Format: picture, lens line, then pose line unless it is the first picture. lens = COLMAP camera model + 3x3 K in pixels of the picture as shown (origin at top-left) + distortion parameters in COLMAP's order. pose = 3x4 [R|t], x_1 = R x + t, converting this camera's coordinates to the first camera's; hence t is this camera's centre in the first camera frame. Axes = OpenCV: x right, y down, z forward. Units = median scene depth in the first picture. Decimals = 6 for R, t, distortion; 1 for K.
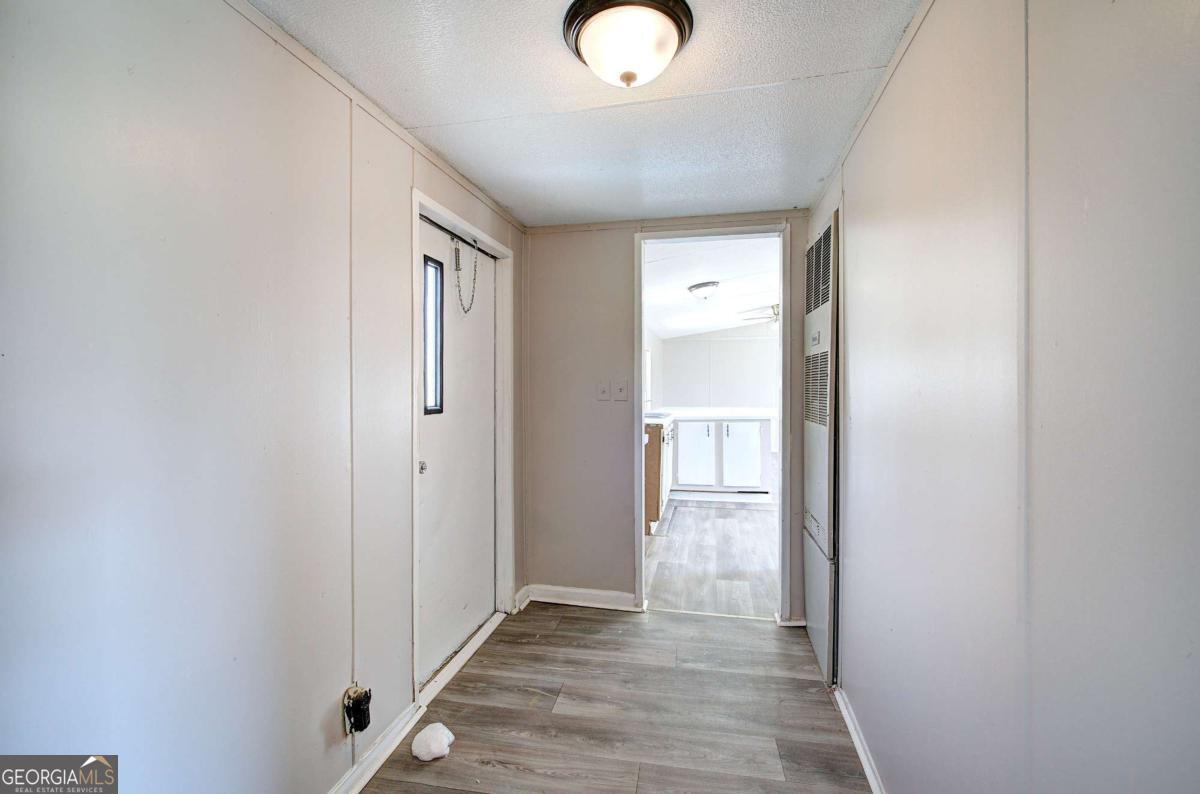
lens RADIAL K [[506.8, 0, 602.8], [0, 506.8, 395.5], [0, 0, 1]] dist [-0.003057, -0.000244]
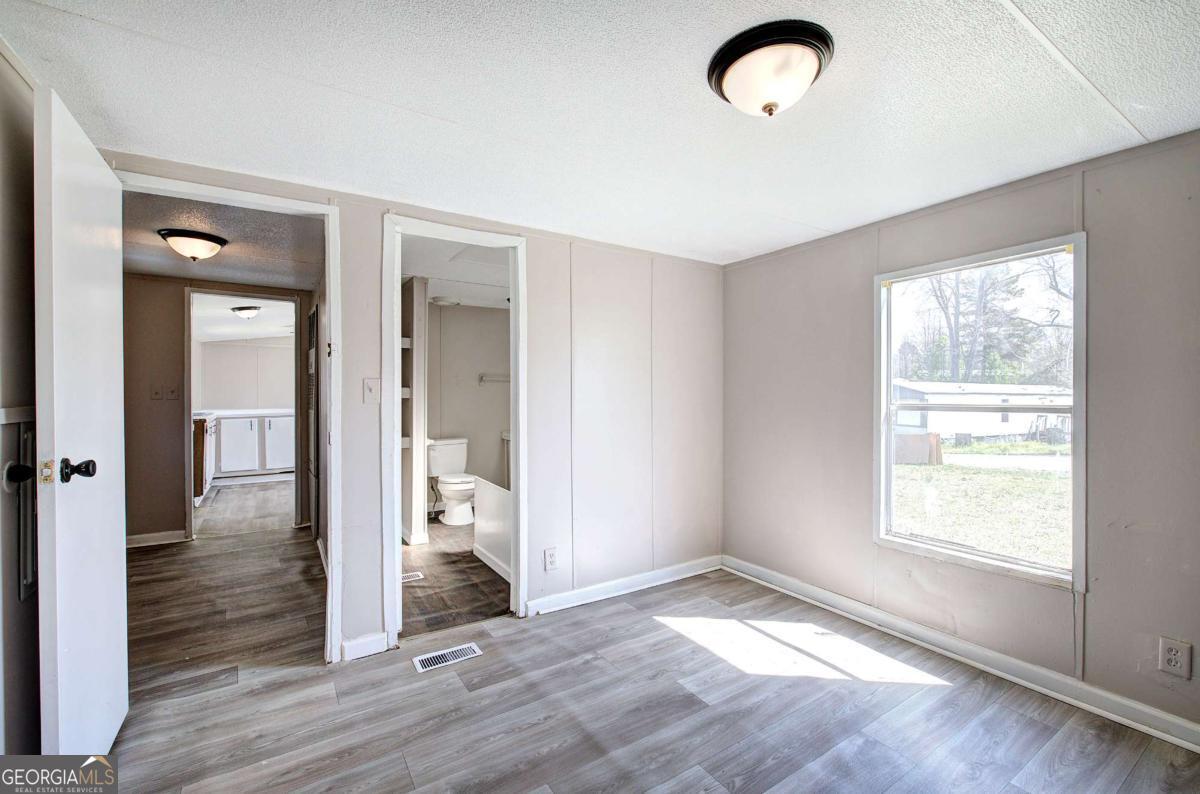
lens RADIAL K [[506.8, 0, 602.8], [0, 506.8, 395.5], [0, 0, 1]] dist [-0.003057, -0.000244]
pose [[0.700256, -0.001817, 0.713890, -0.091141], [0.006111, 0.999975, -0.003450, 0.007904], [-0.713866, 0.006778, 0.700249, -0.603418]]
